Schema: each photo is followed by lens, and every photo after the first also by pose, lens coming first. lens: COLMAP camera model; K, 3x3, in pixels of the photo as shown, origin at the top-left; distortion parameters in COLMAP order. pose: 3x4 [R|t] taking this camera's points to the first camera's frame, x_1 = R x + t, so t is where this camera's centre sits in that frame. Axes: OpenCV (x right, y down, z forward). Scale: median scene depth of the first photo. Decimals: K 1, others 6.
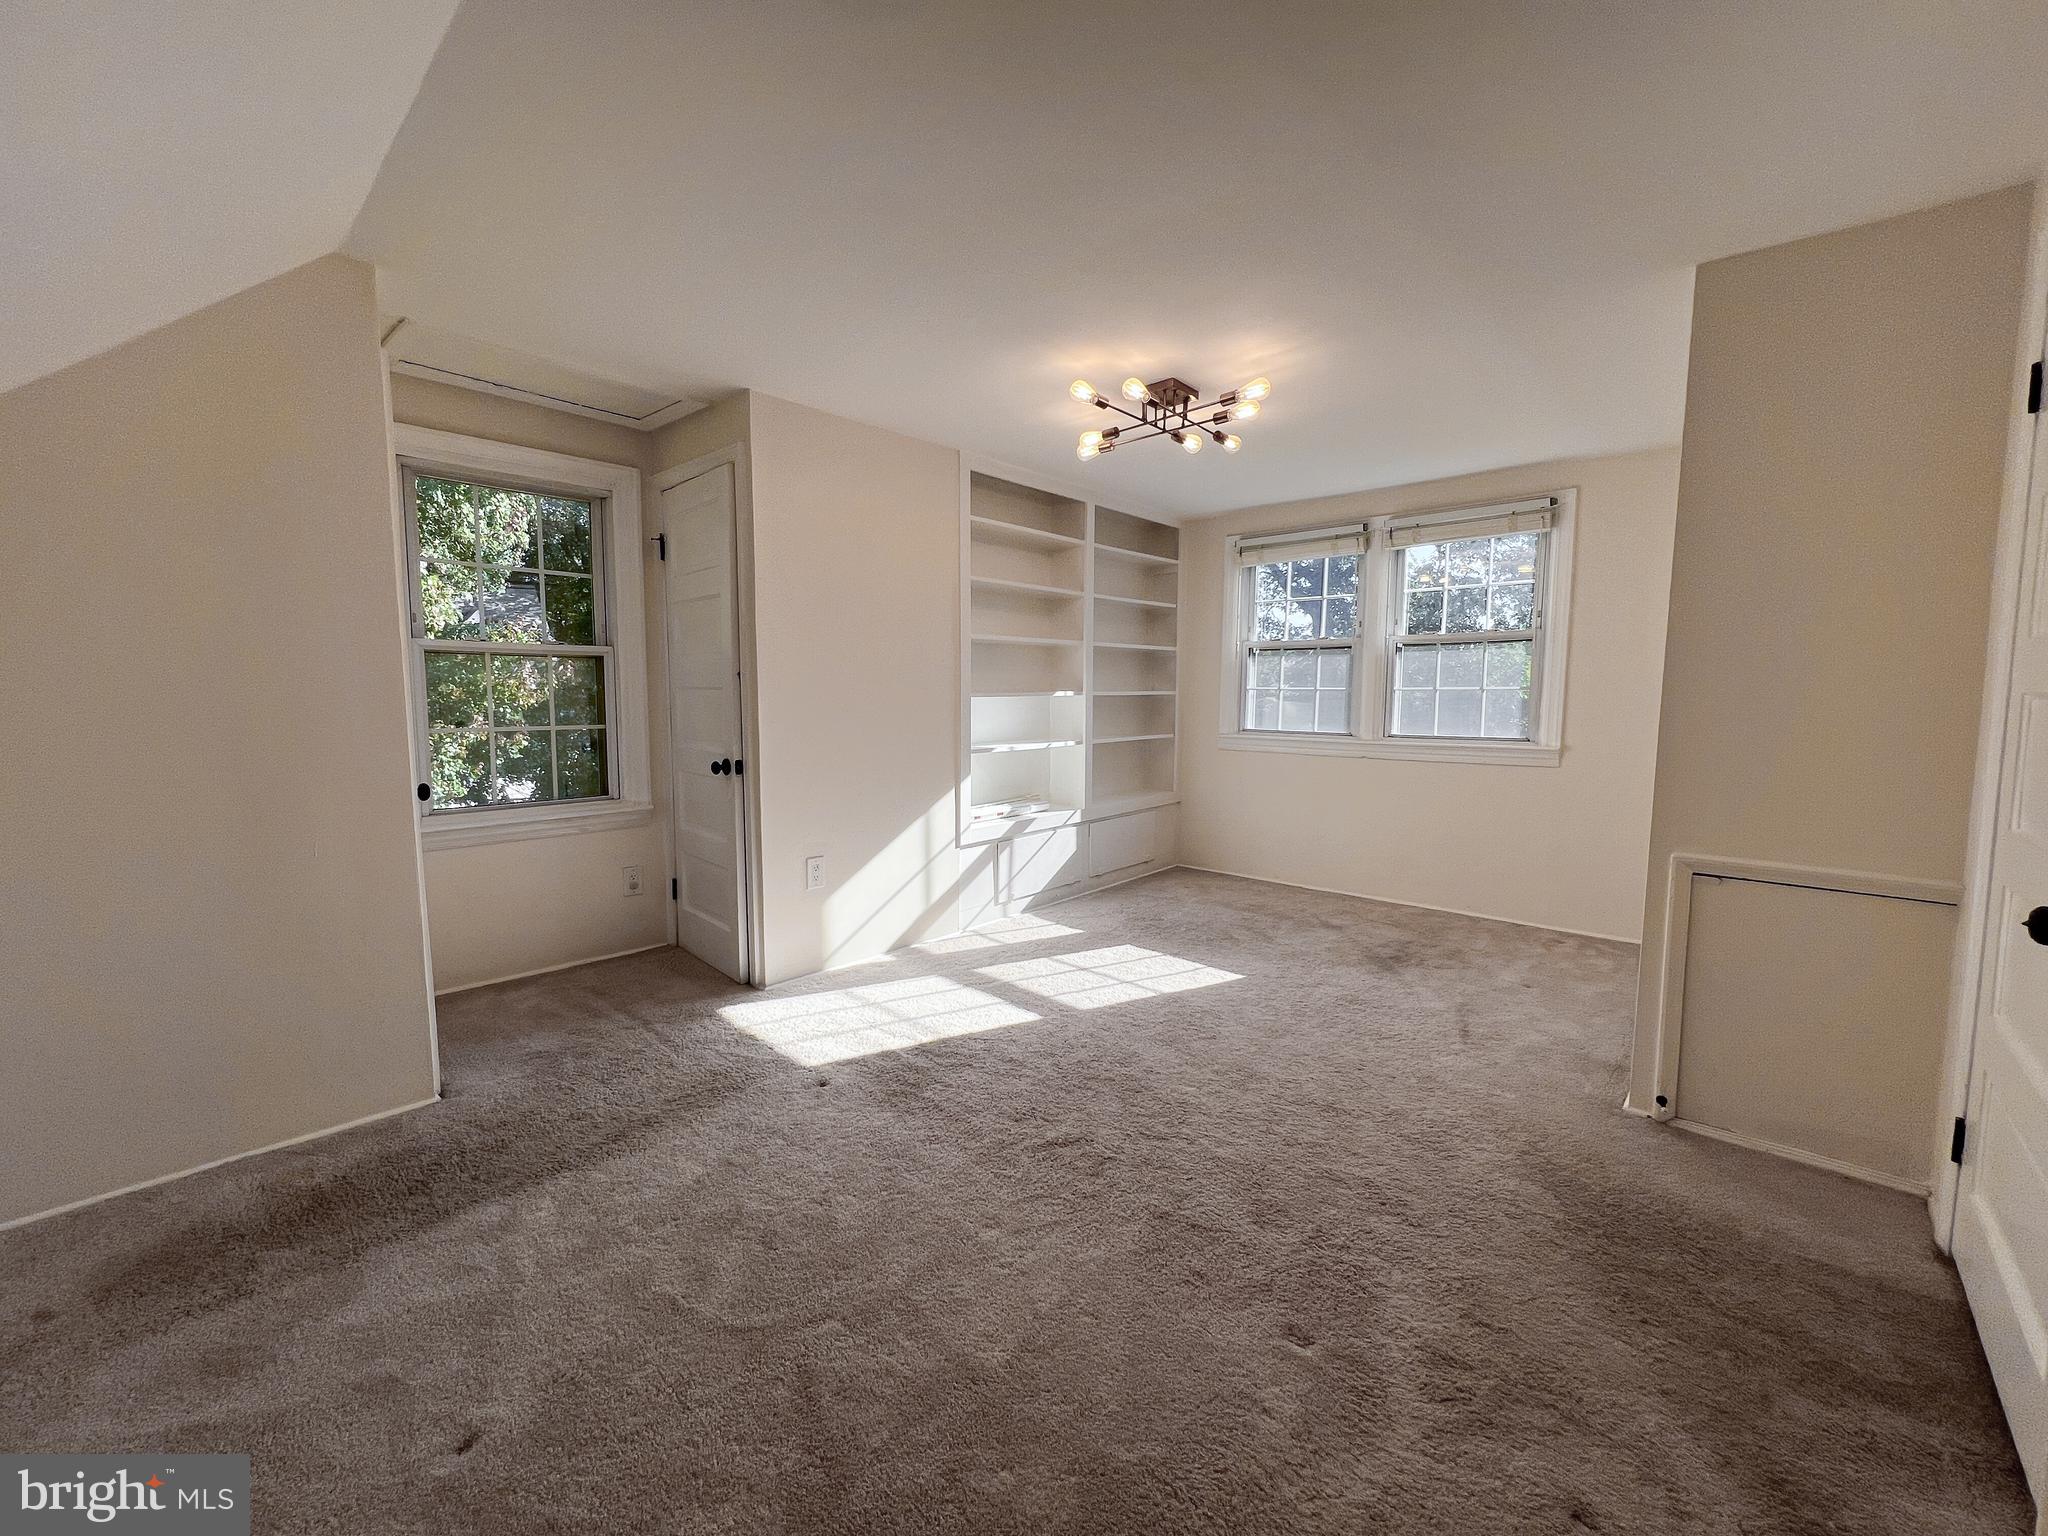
lens RADIAL K [[818.1, 0, 1011.0], [0, 818.1, 769.4], [0, 0, 1]] dist [-0.002327, 0.001776]
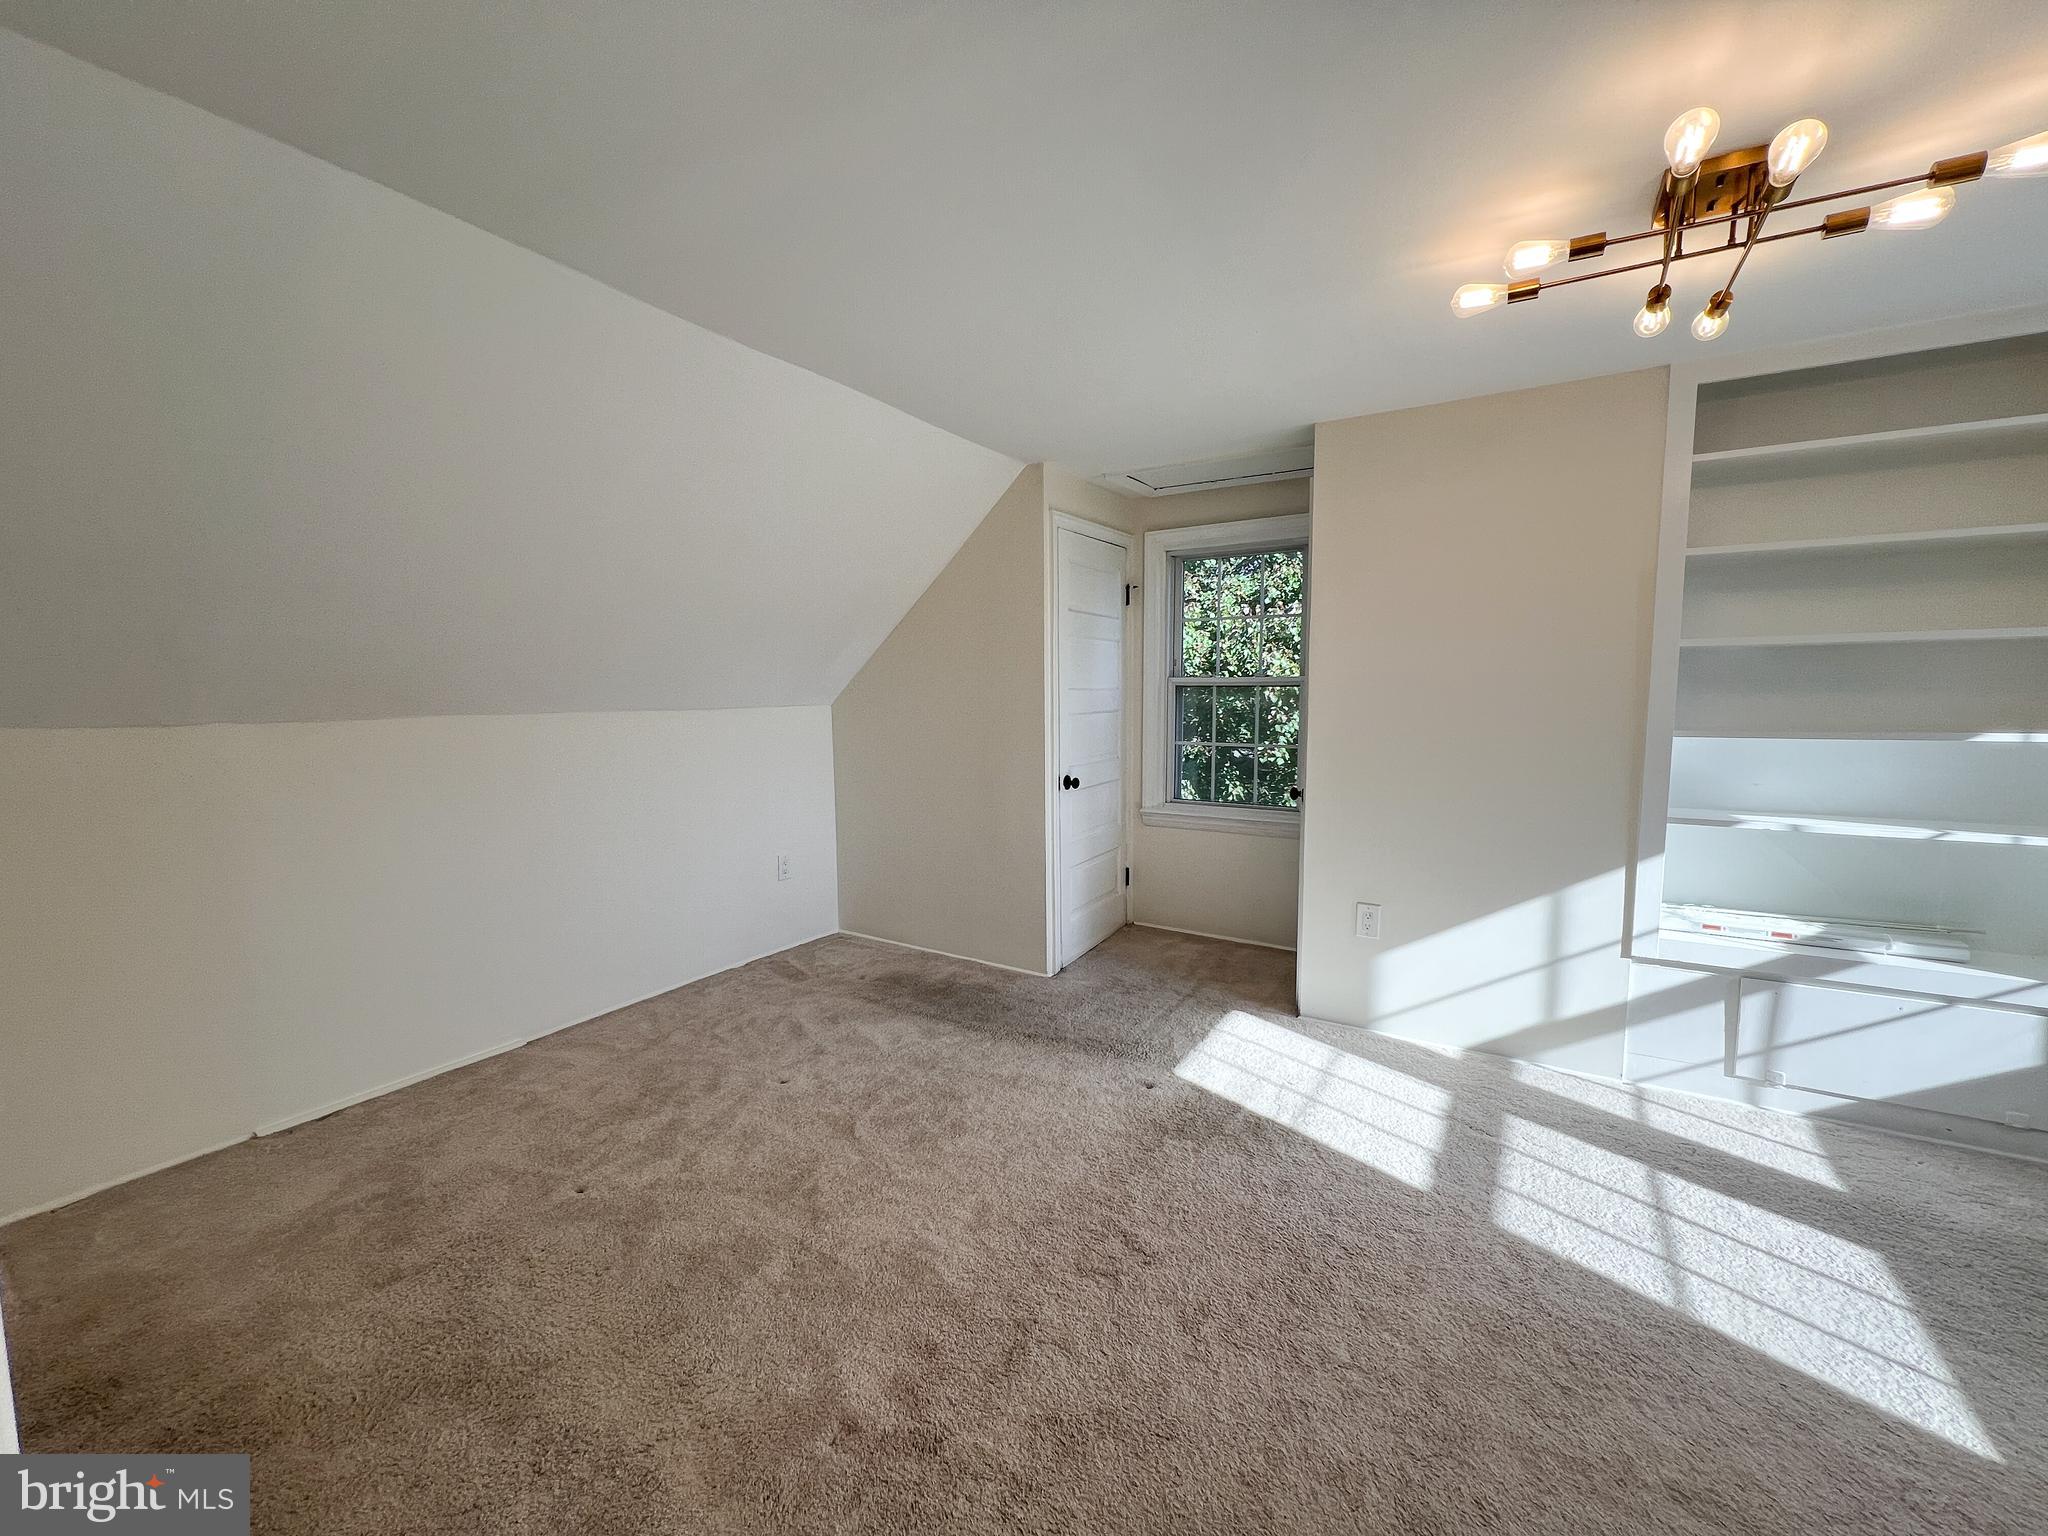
lens RADIAL K [[818.1, 0, 1013.7], [0, 818.1, 756.5], [0, 0, 1]] dist [-0.002327, 0.001776]
pose [[0.206755, 0.080584, -0.975068, 0.506274], [-0.090979, 0.993868, 0.062847, -0.069621], [0.974153, 0.075717, 0.212819, 0.373213]]
